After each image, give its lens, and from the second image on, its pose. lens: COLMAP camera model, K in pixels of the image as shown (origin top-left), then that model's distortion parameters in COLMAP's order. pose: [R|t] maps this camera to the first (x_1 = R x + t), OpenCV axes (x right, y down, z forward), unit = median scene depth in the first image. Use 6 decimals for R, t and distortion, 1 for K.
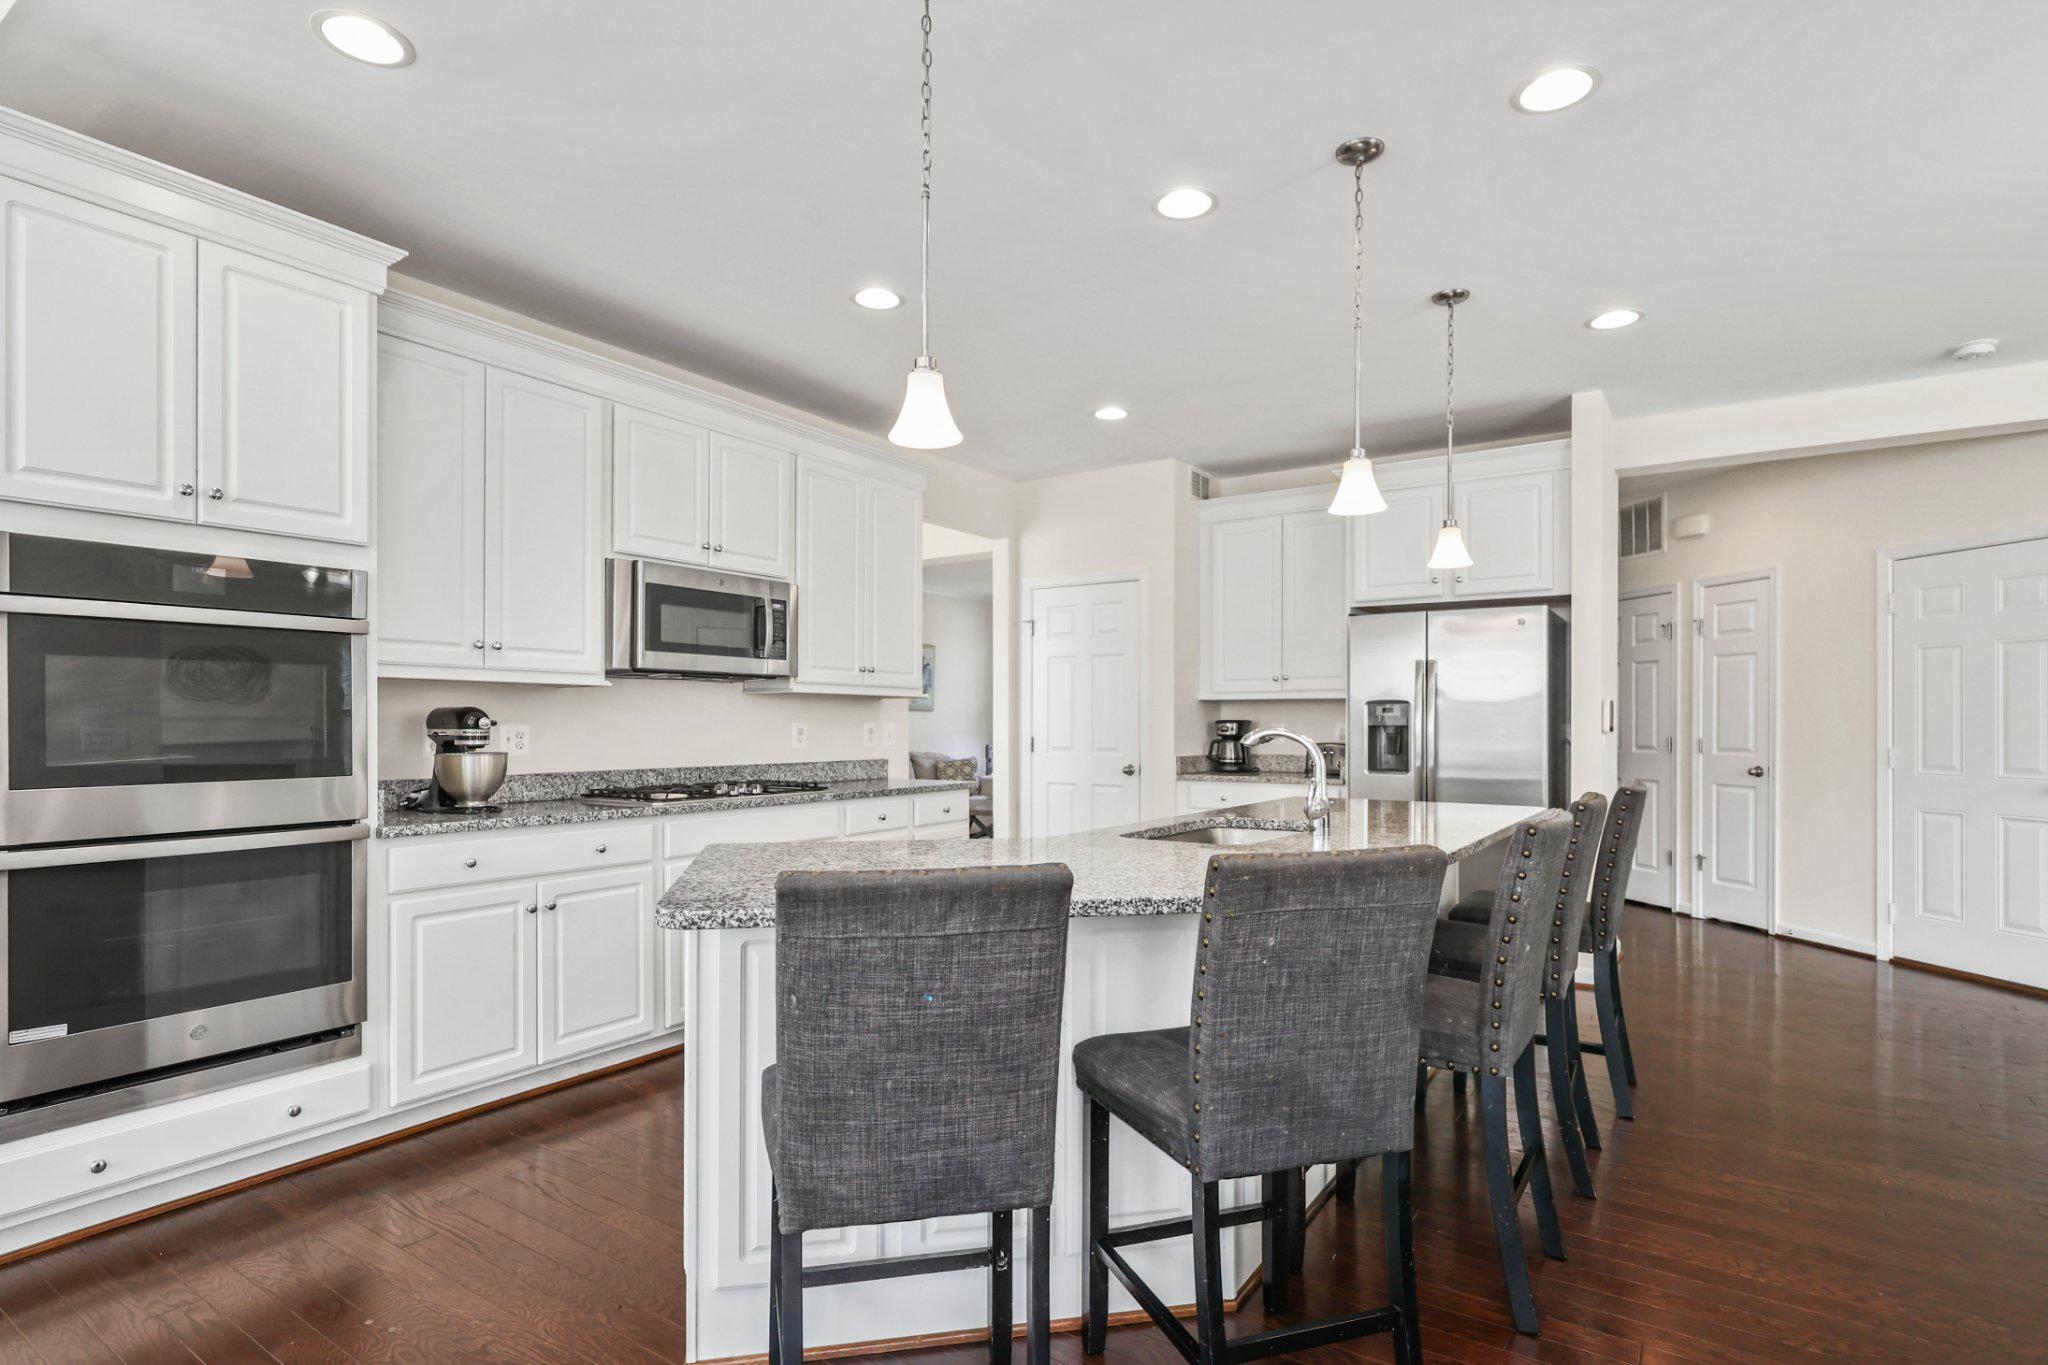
lens RADIAL K [[1026.3, 0, 1021.5], [0, 1026.3, 717.9], [0, 0, 1]] dist [-0.004446, -0.000179]
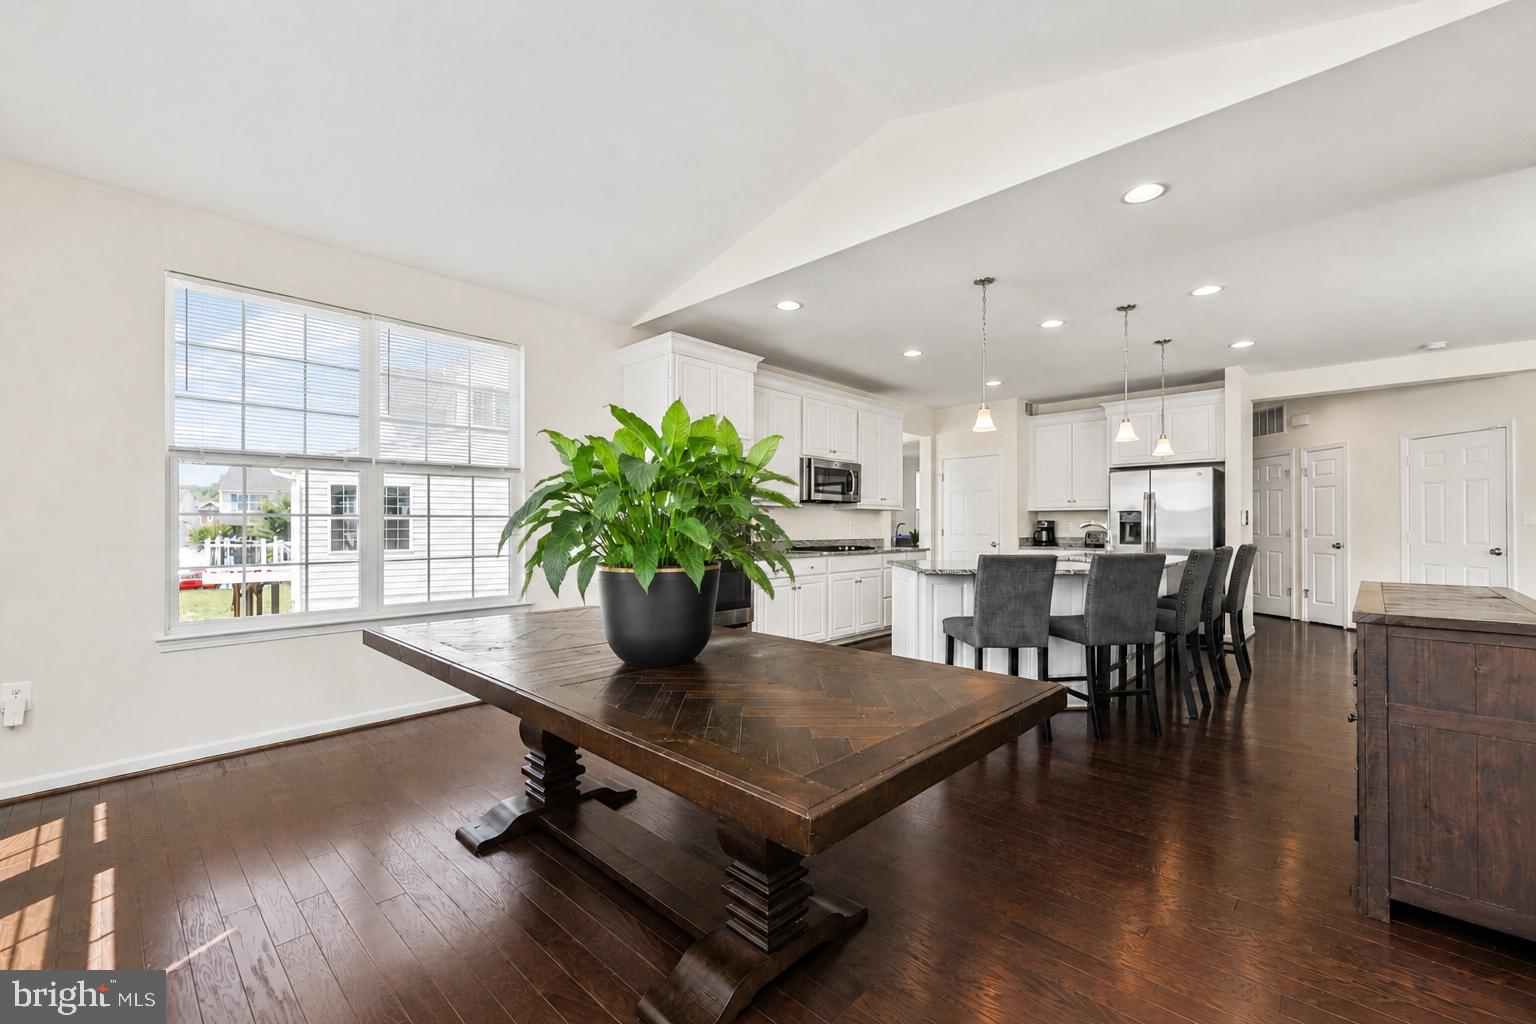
lens RADIAL K [[622.1, 0, 741.5], [0, 622.1, 519.9], [0, 0, 1]] dist [0.002272, 0.000154]
pose [[0.981464, -0.002536, -0.191628, -0.202280], [0.001569, 0.999985, -0.005200, 0.008189], [0.191639, 0.004803, 0.981454, -0.460895]]
